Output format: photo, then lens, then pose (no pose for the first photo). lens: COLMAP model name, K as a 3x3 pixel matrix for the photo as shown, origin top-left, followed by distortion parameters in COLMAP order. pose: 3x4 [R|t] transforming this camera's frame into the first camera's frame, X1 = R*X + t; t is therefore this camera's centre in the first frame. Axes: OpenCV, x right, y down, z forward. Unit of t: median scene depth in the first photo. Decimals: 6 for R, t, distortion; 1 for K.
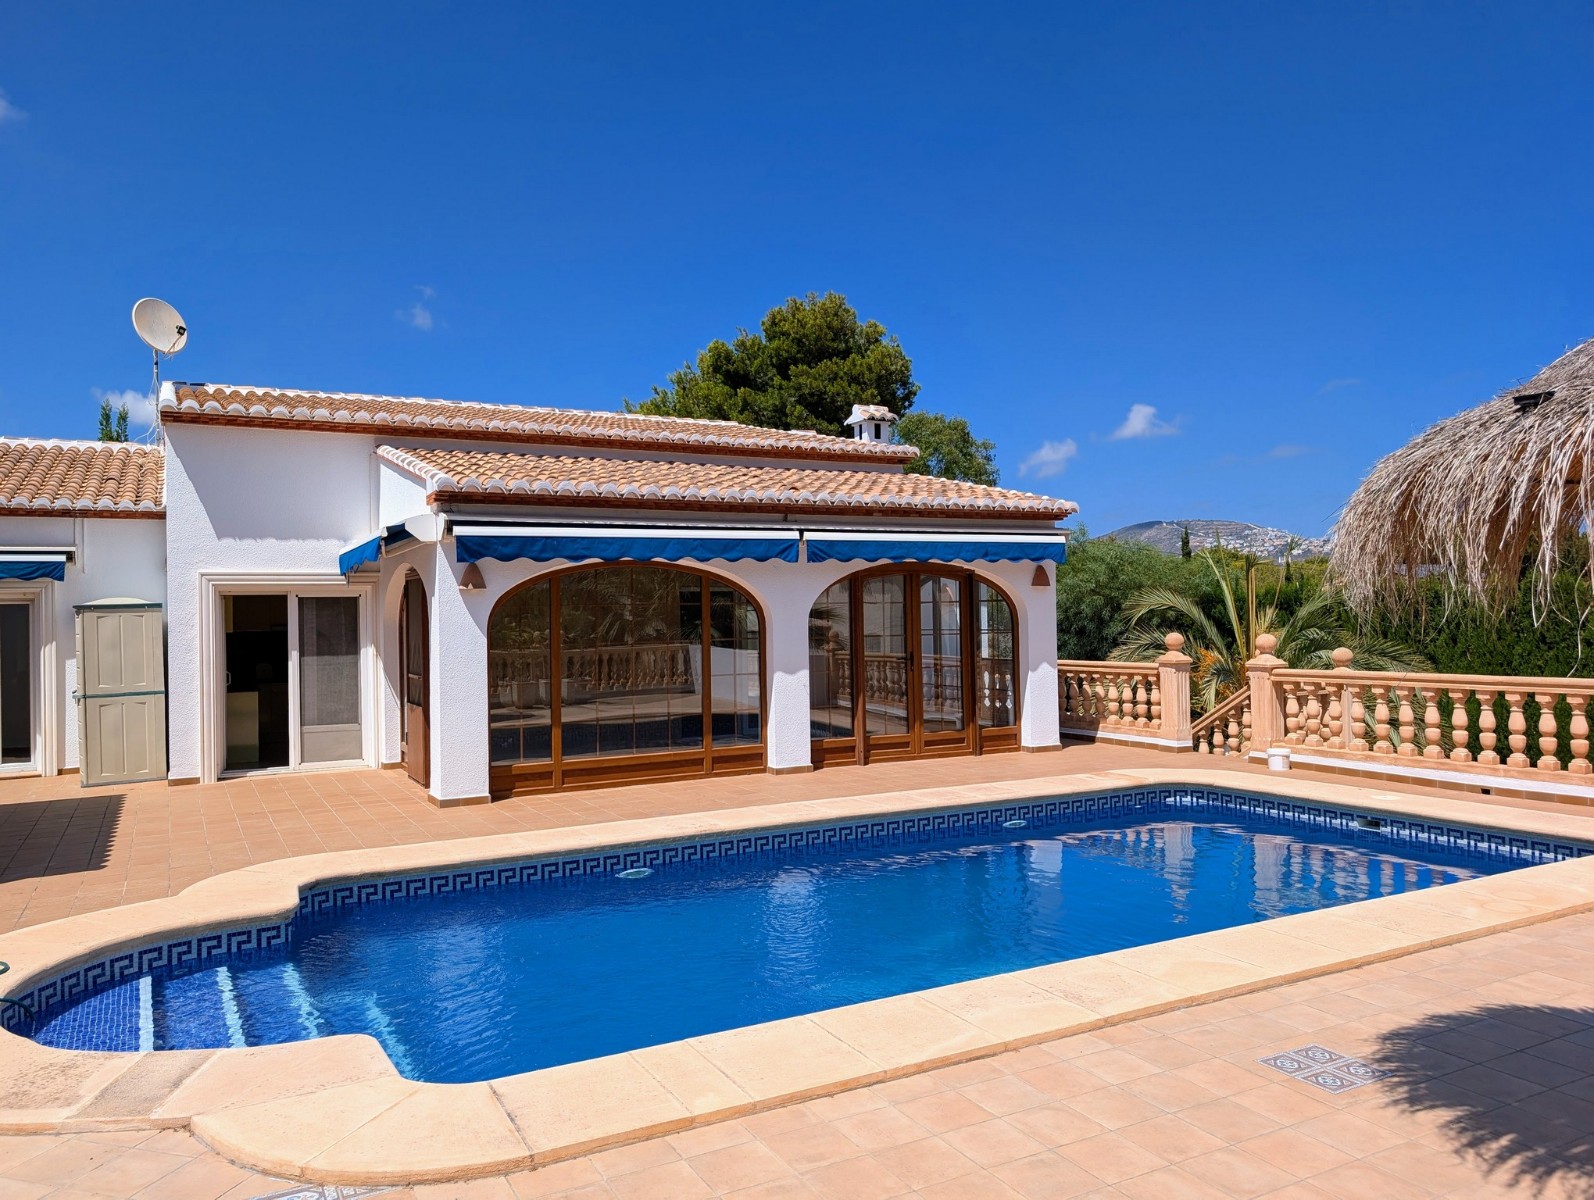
lens RADIAL K [[1128.4, 0, 764.4], [0, 1128.4, 605.7], [0, 0, 1]] dist [0.018701, -0.017244]
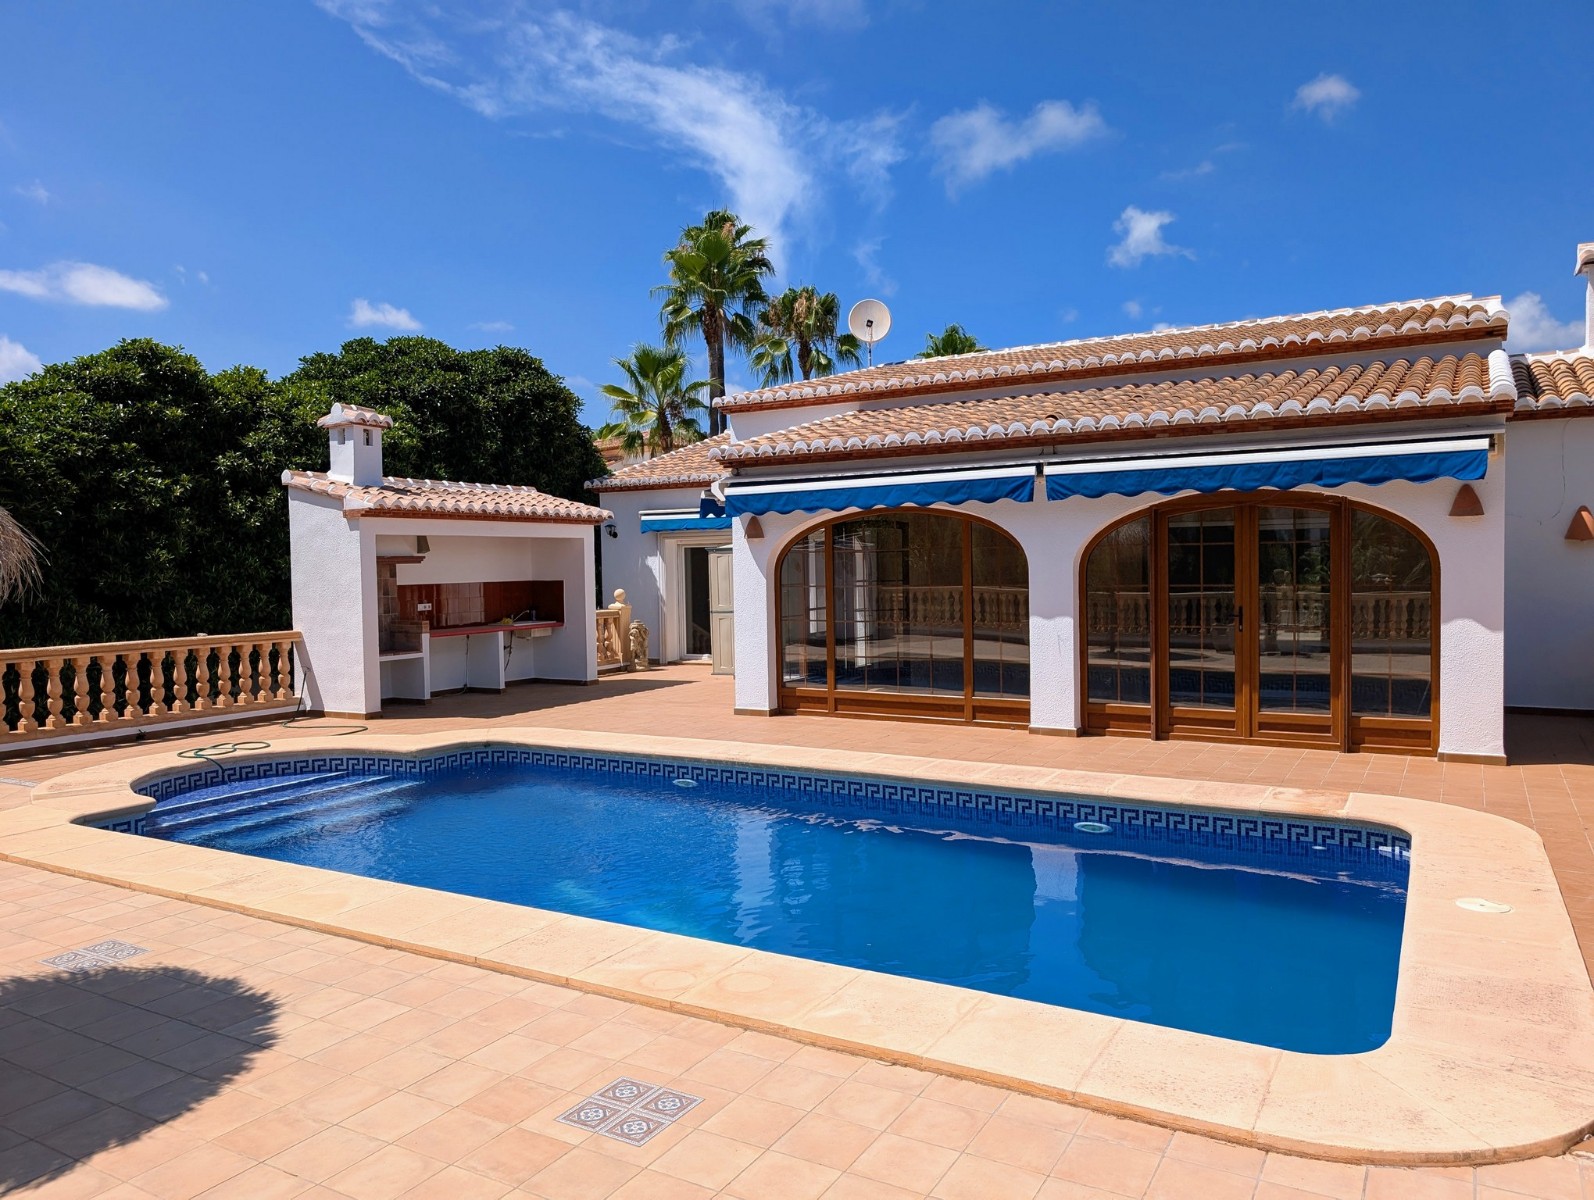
lens RADIAL K [[1128.4, 0, 799.3], [0, 1128.4, 597.6], [0, 0, 1]] dist [0.018701, -0.017244]
pose [[0.537314, 0.033726, -0.842707, 0.680049], [0.015188, 0.998651, 0.049651, -0.009459], [0.843245, -0.039477, 0.536077, 0.355161]]
